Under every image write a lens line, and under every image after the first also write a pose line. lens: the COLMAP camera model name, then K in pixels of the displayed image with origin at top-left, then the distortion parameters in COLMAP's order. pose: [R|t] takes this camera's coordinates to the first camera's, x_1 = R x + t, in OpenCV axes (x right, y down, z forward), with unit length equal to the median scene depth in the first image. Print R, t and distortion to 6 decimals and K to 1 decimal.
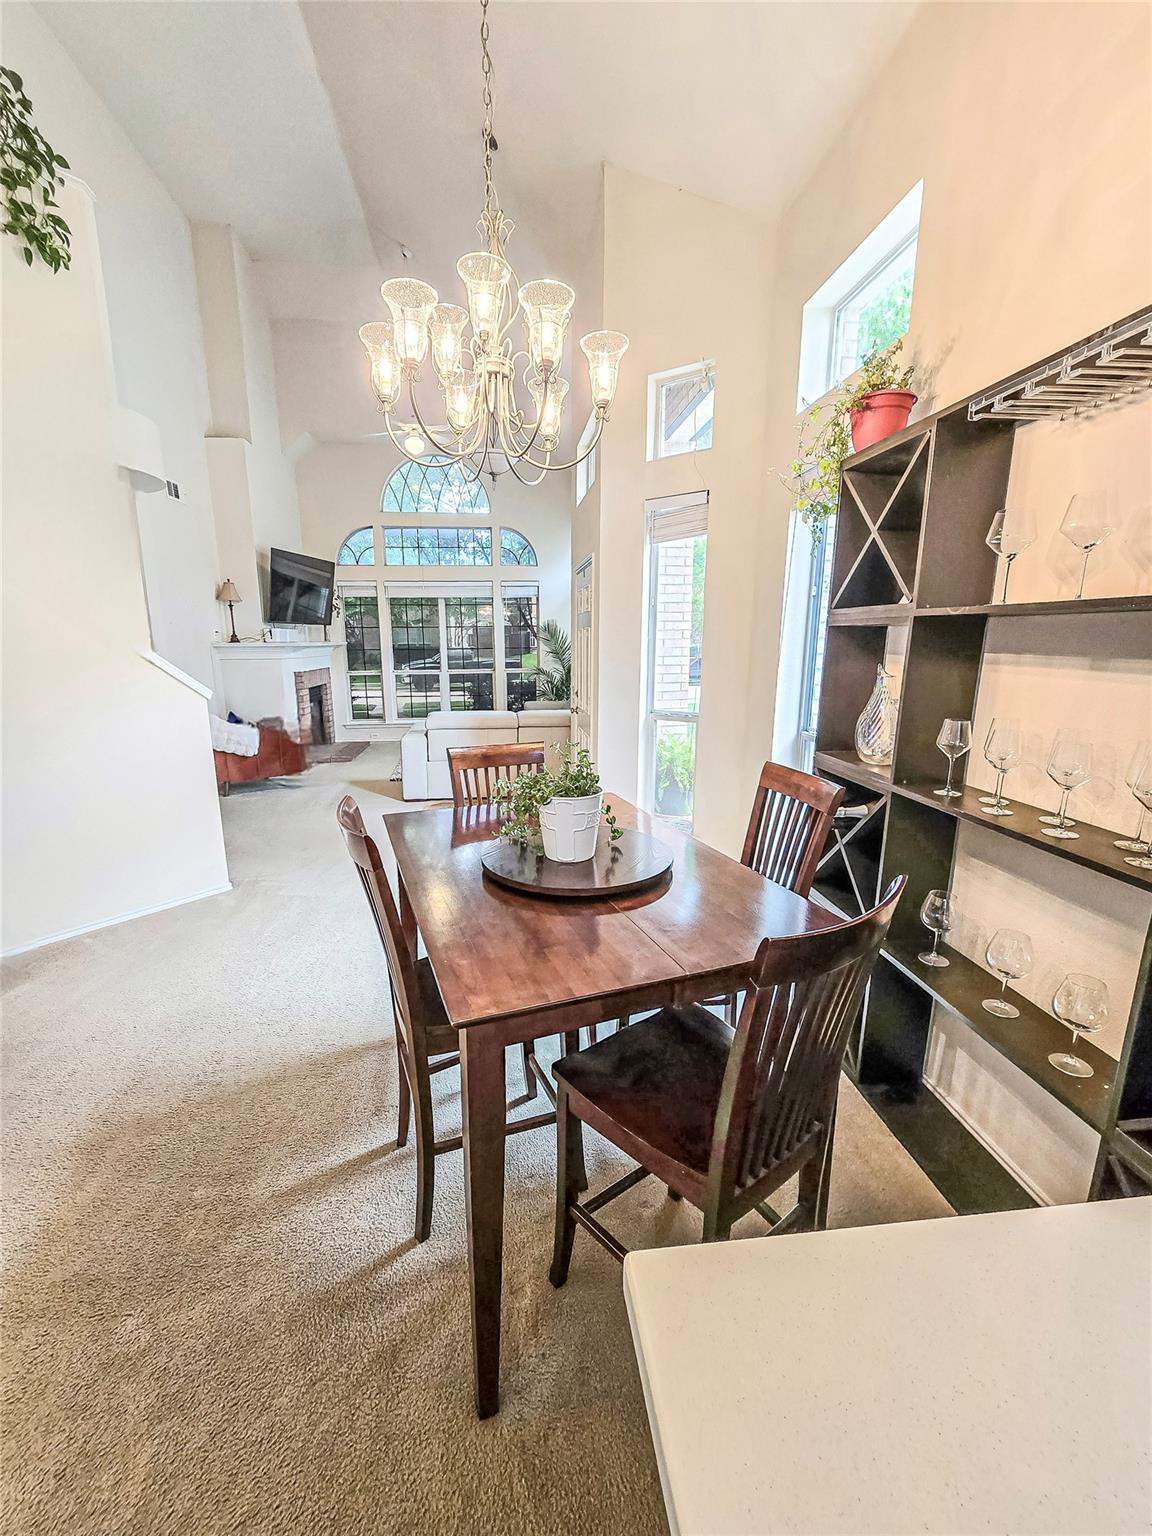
lens RADIAL K [[624.3, 0, 565.7], [0, 624.3, 775.3], [0, 0, 1]] dist [-0.001246, 0.000080]
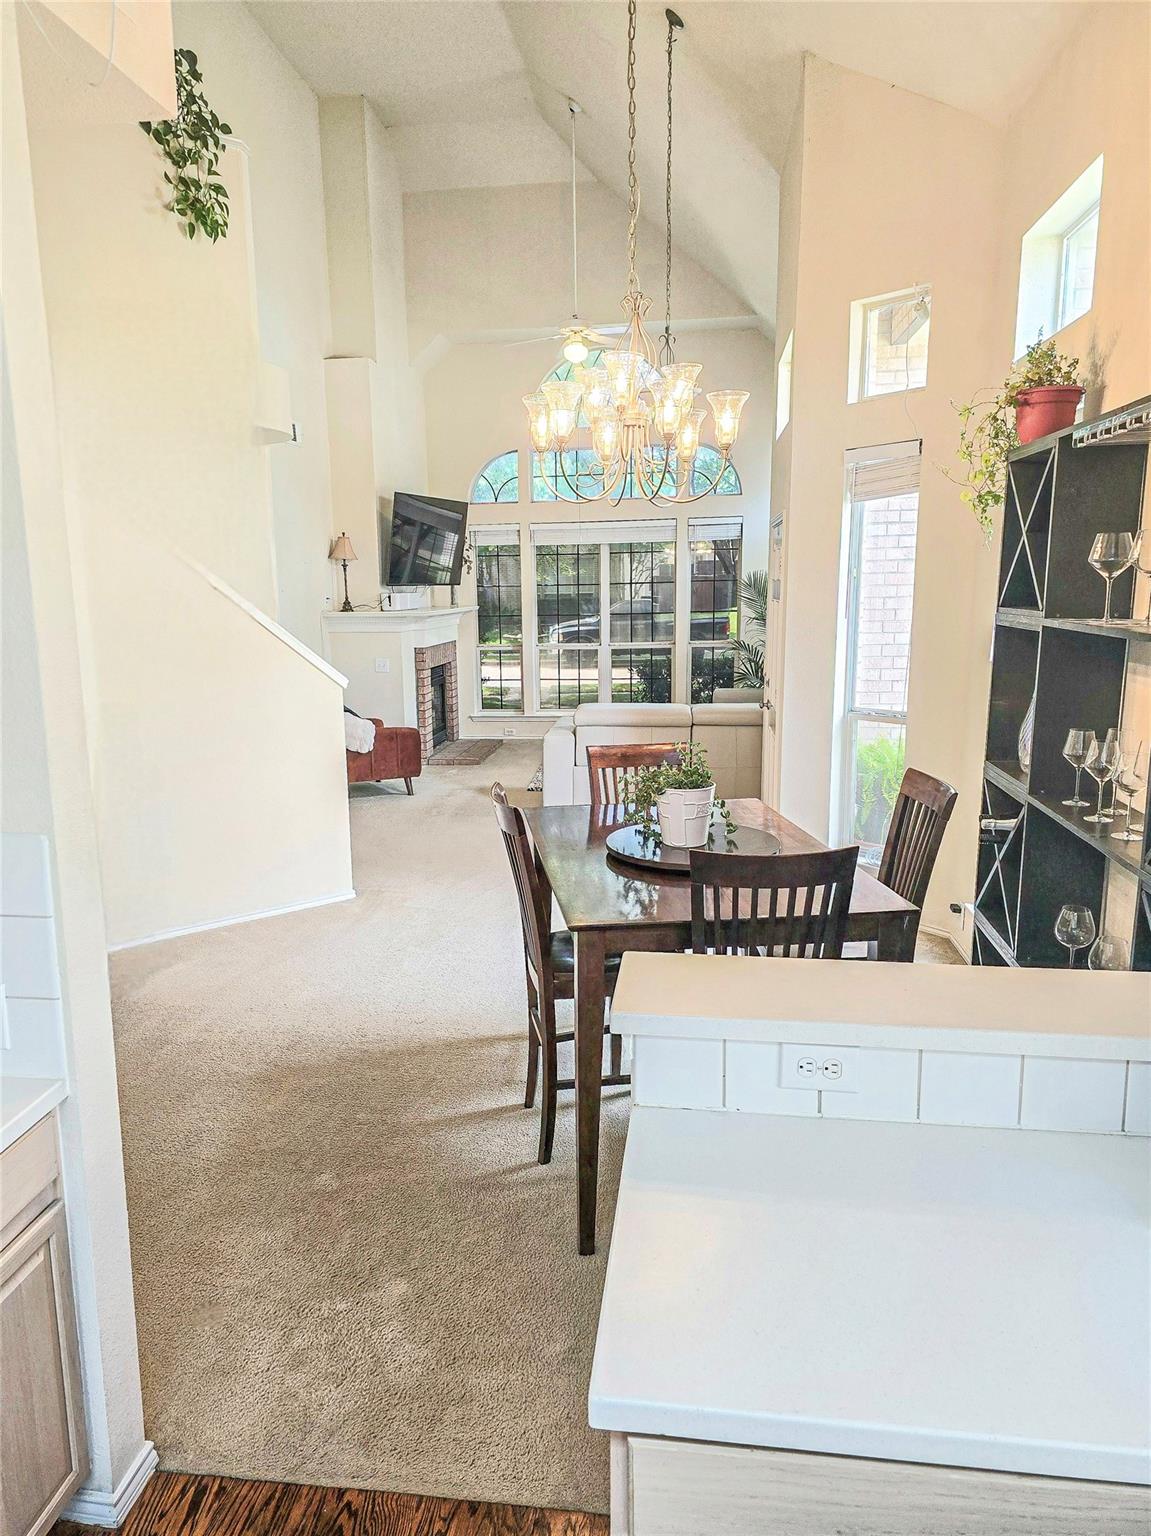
lens RADIAL K [[1030.3, 0, 575.5], [0, 1030.3, 768.0], [0, 0, 1]] dist [0.087221, 0.000138]
pose [[0.974149, 0.032067, -0.223621, 0.119296], [-0.039277, 0.998840, -0.027867, 0.028097], [0.222467, 0.035930, 0.974278, -0.451422]]
